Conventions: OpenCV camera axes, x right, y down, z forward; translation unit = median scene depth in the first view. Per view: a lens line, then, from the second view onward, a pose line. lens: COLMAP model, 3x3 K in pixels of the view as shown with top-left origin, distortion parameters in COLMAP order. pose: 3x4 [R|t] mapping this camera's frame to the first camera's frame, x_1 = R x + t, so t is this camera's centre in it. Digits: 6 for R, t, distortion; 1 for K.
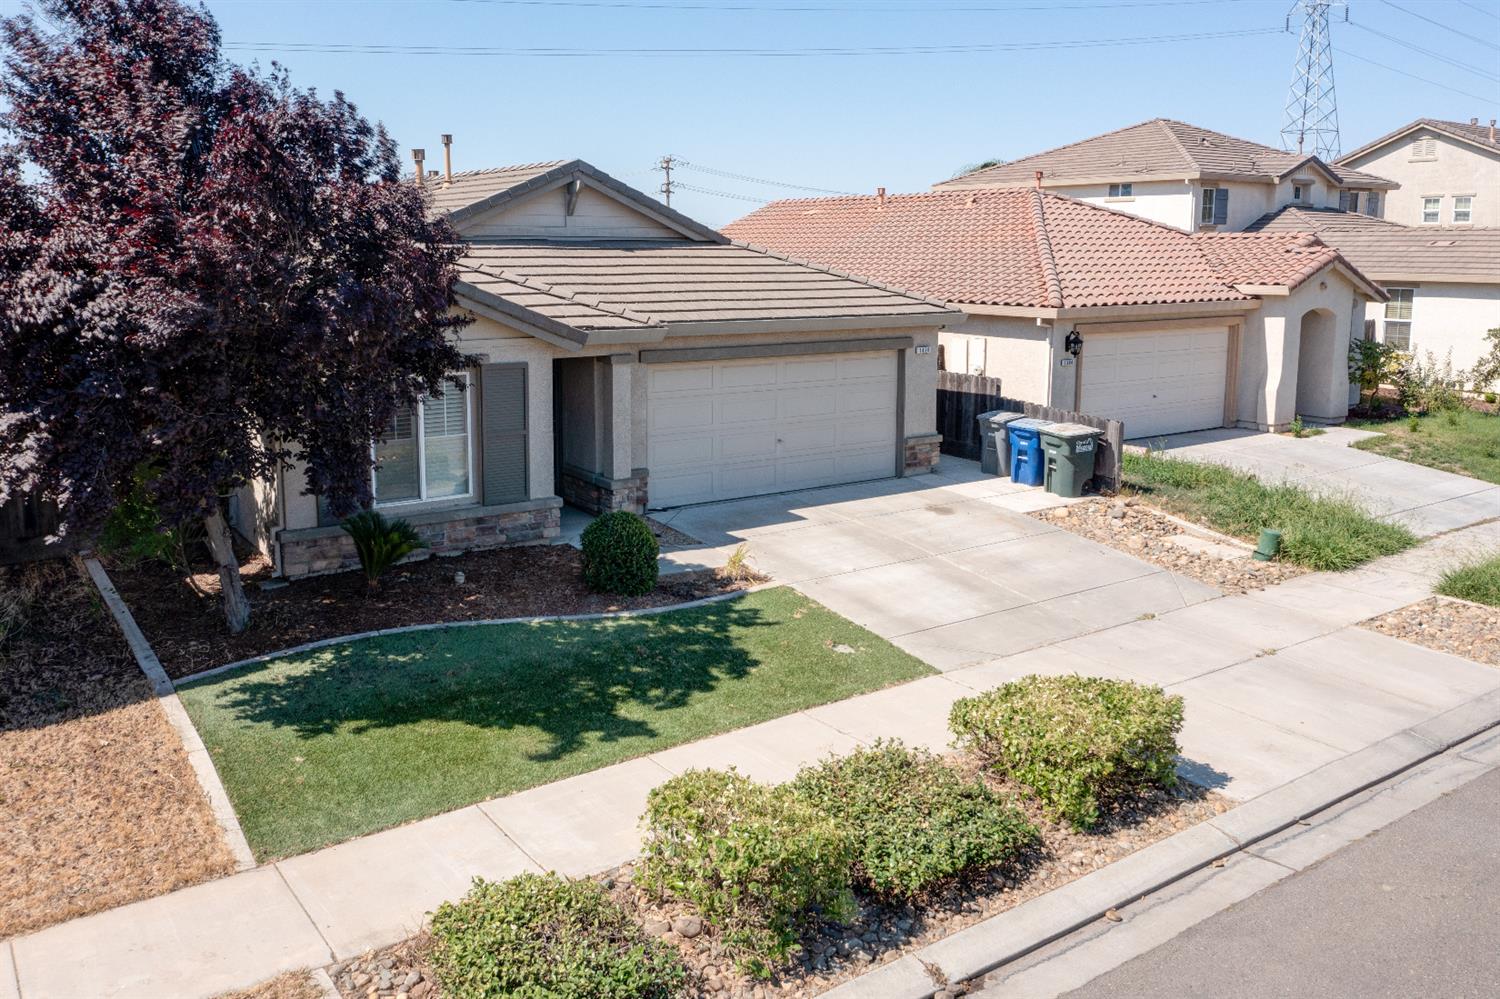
lens RADIAL K [[1222.6, 0, 743.0], [0, 1222.6, 397.2], [0, 0, 1]] dist [-0.004455, -0.001407]
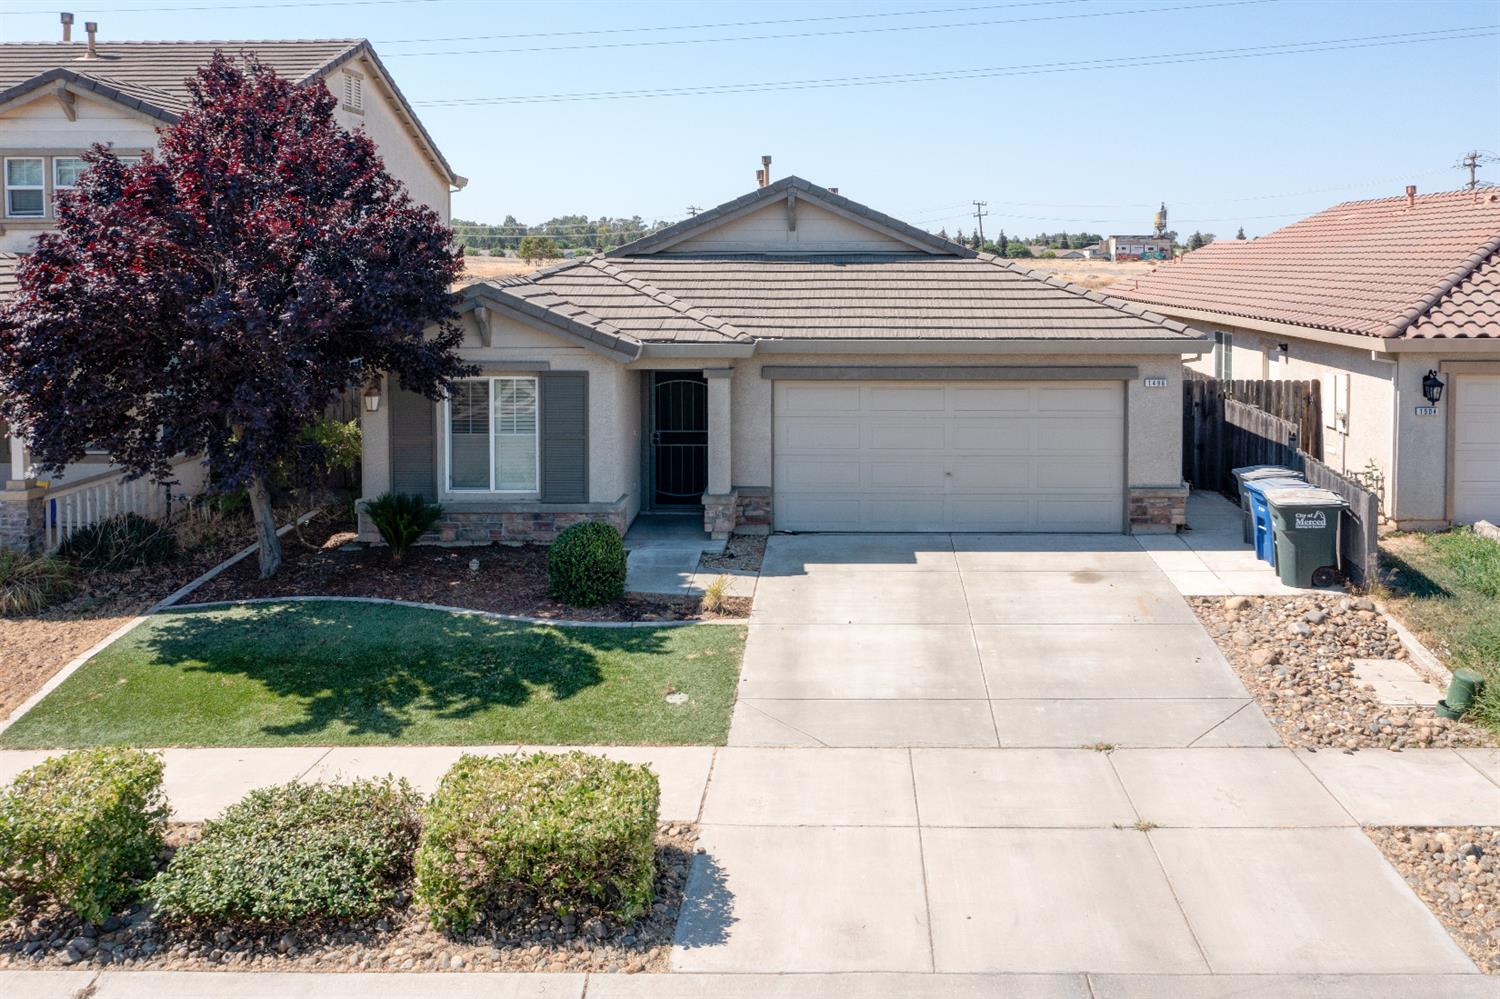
lens RADIAL K [[1242.4, 0, 825.0], [0, 1242.4, 303.7], [0, 0, 1]] dist [-0.006050, 0.002613]
pose [[0.807866, 0.016058, -0.589148, 0.508830], [-0.065799, 0.995837, -0.063083, -0.026642], [0.585682, 0.089728, 0.805559, 0.203445]]
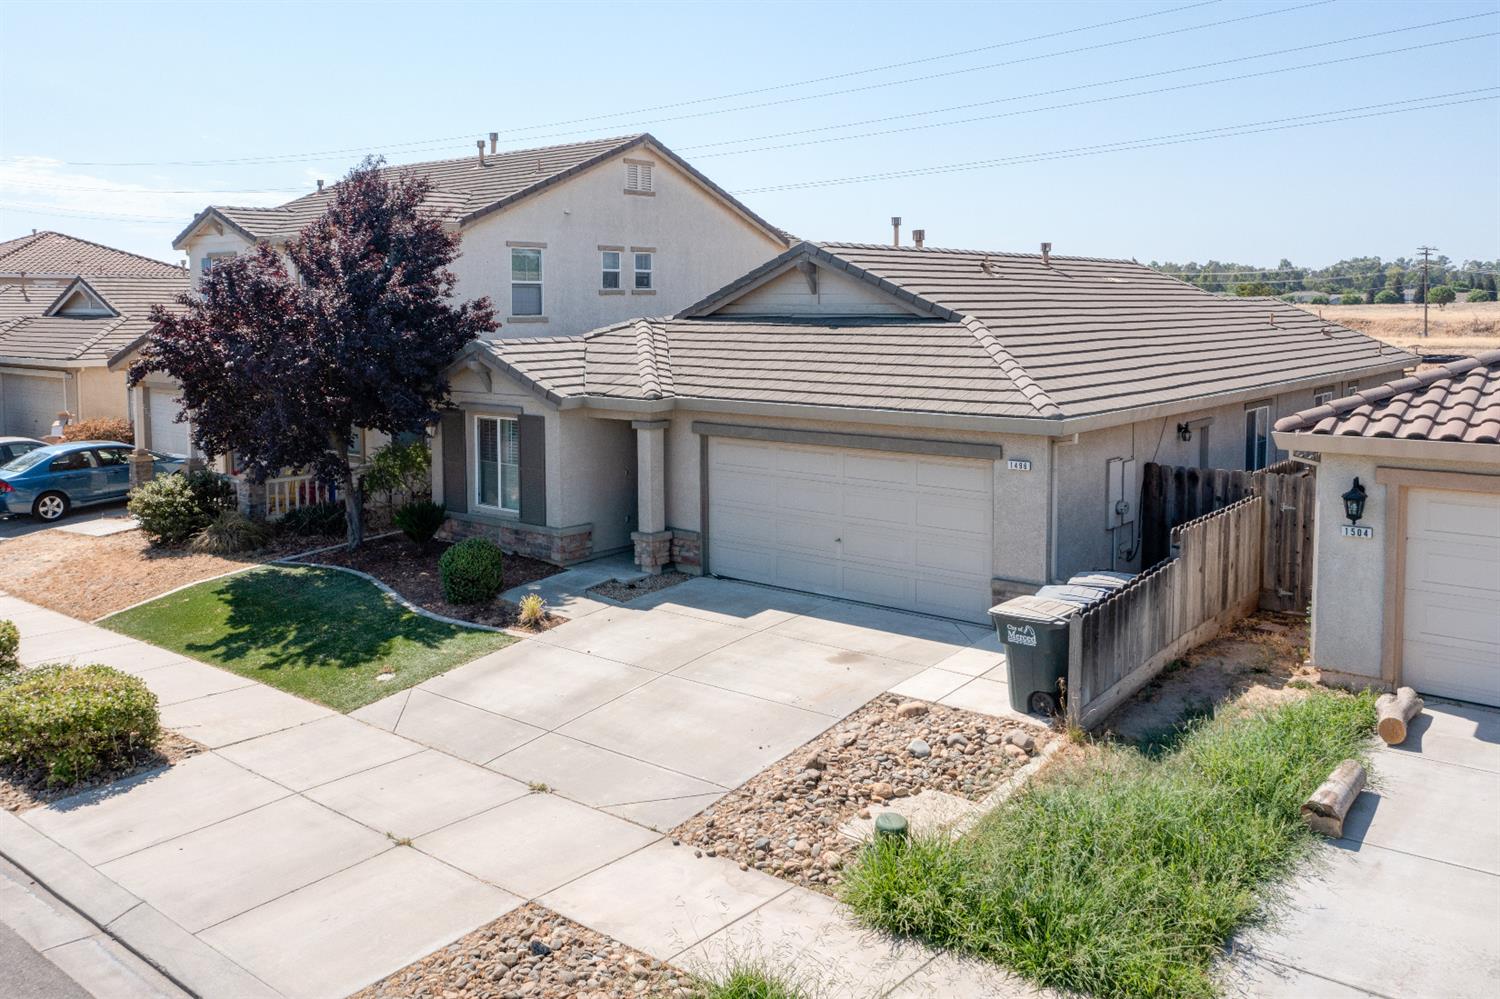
lens RADIAL K [[1222.6, 0, 743.0], [0, 1222.6, 397.2], [0, 0, 1]] dist [-0.004455, -0.001407]
pose [[0.256599, 0.066381, -0.964236, 0.898620], [-0.110783, 0.993084, 0.038886, -0.099023], [0.960148, 0.096843, 0.262178, 0.706486]]
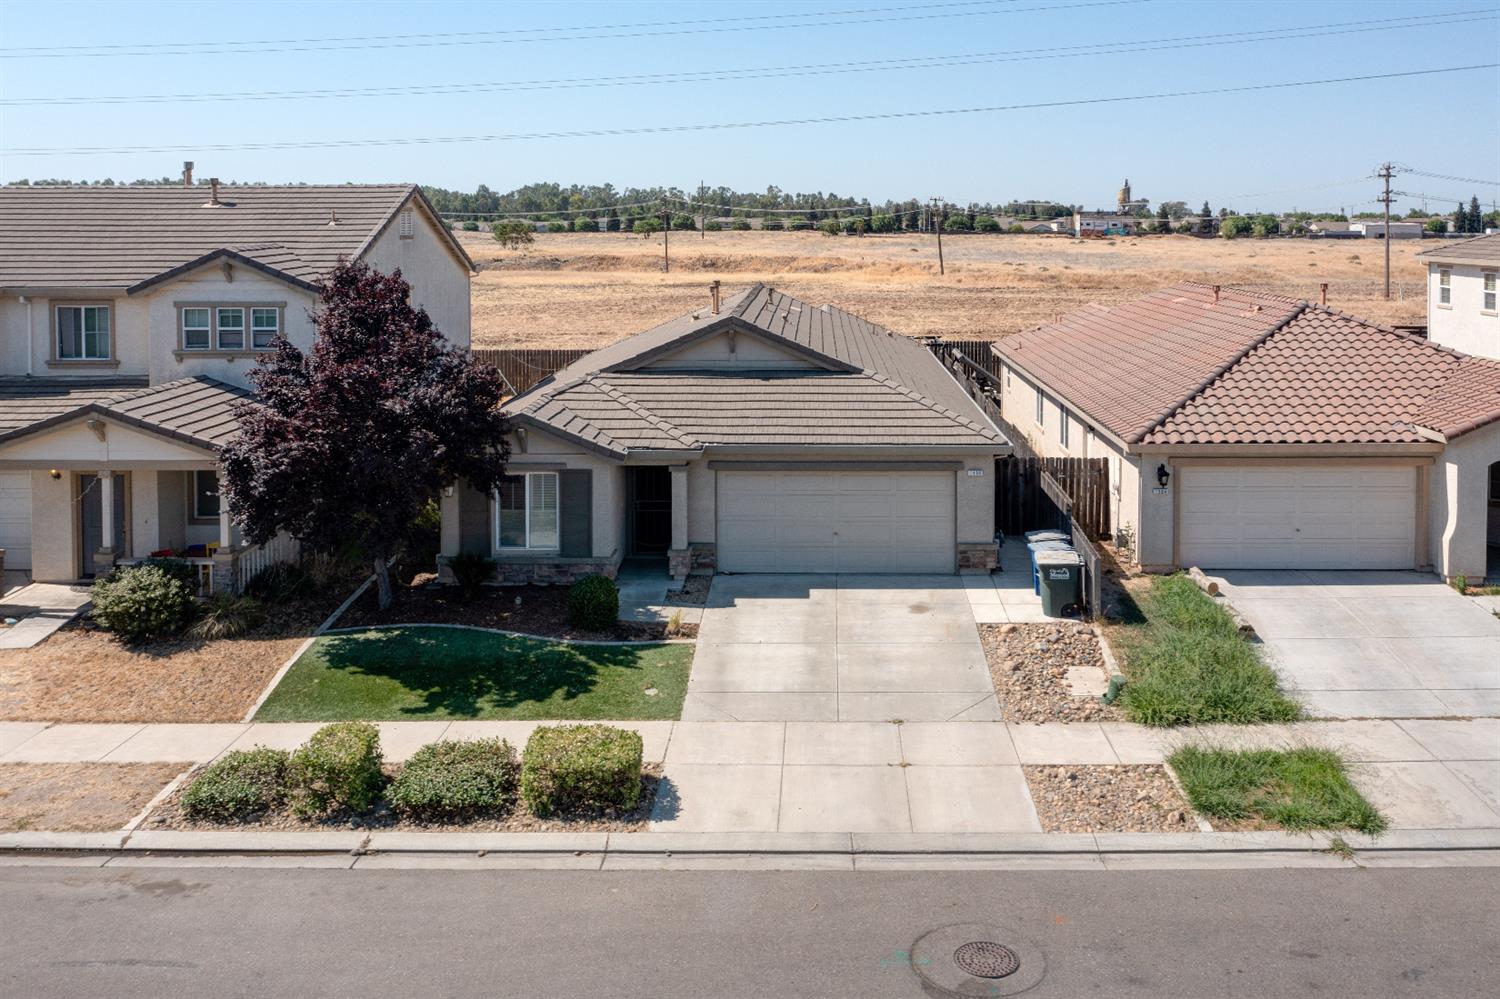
lens RADIAL K [[1255.8, 0, 796.9], [0, 1255.8, 255.0], [0, 0, 1]] dist [-0.007910, 0.002134]
pose [[0.807352, 0.010238, -0.589981, 0.818449], [-0.065512, 0.995223, -0.072378, -0.168443], [0.586422, 0.097085, 0.804167, -0.151064]]
